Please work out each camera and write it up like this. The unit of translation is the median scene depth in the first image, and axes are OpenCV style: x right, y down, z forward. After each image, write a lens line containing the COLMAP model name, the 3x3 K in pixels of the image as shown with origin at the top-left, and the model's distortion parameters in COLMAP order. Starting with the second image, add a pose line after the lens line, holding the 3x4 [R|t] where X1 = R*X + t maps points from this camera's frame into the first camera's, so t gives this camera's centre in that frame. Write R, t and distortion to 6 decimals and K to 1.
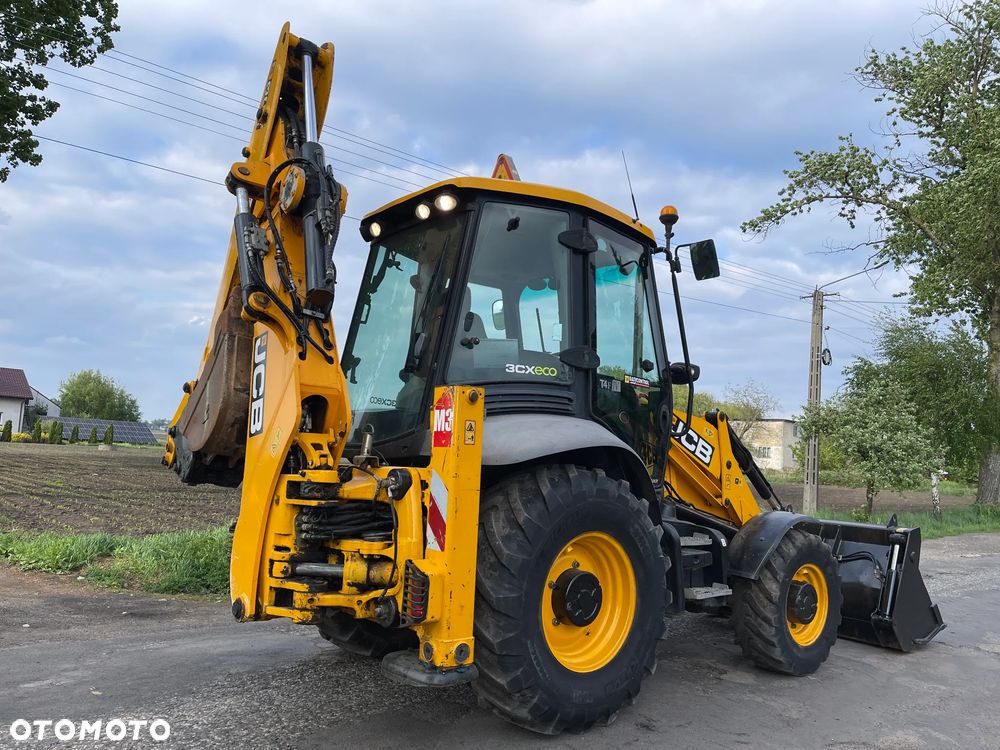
lens RADIAL K [[756.5, 0, 508.5], [0, 756.5, 386.1], [0, 0, 1]] dist [0.087154, -0.112920]
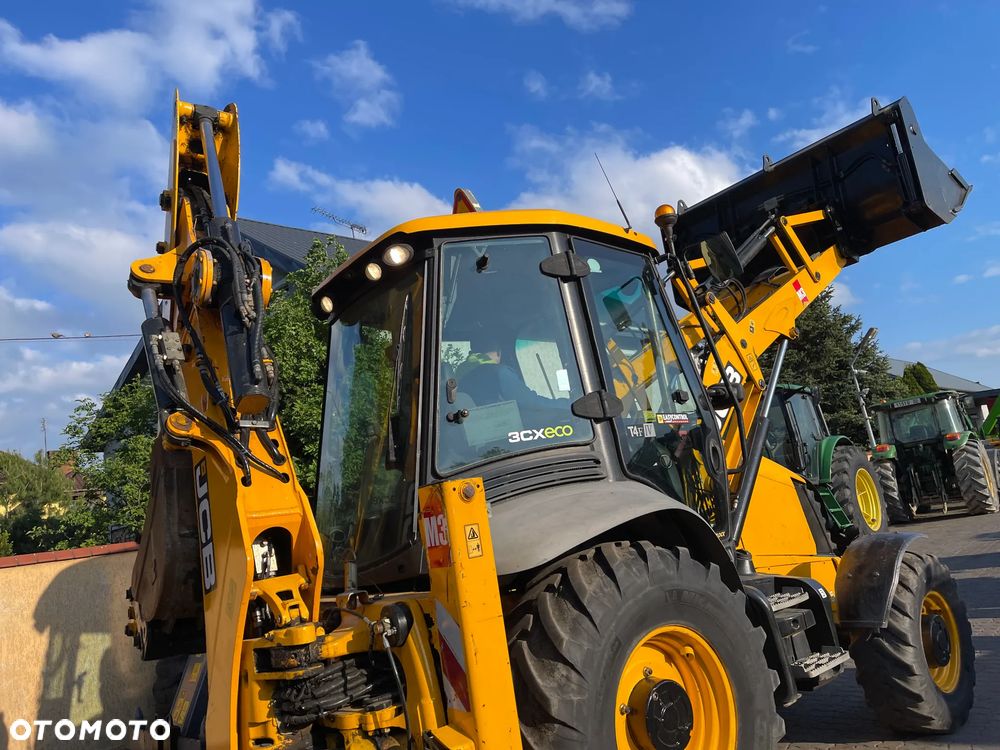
lens RADIAL K [[761.1, 0, 501.1], [0, 761.1, 373.6], [0, 0, 1]] dist [0.074447, -0.101989]
pose [[0.978256, -0.205446, -0.028413, 0.027454], [0.202696, 0.976063, -0.078838, -0.030562], [0.043930, 0.071365, 0.996482, 0.208319]]
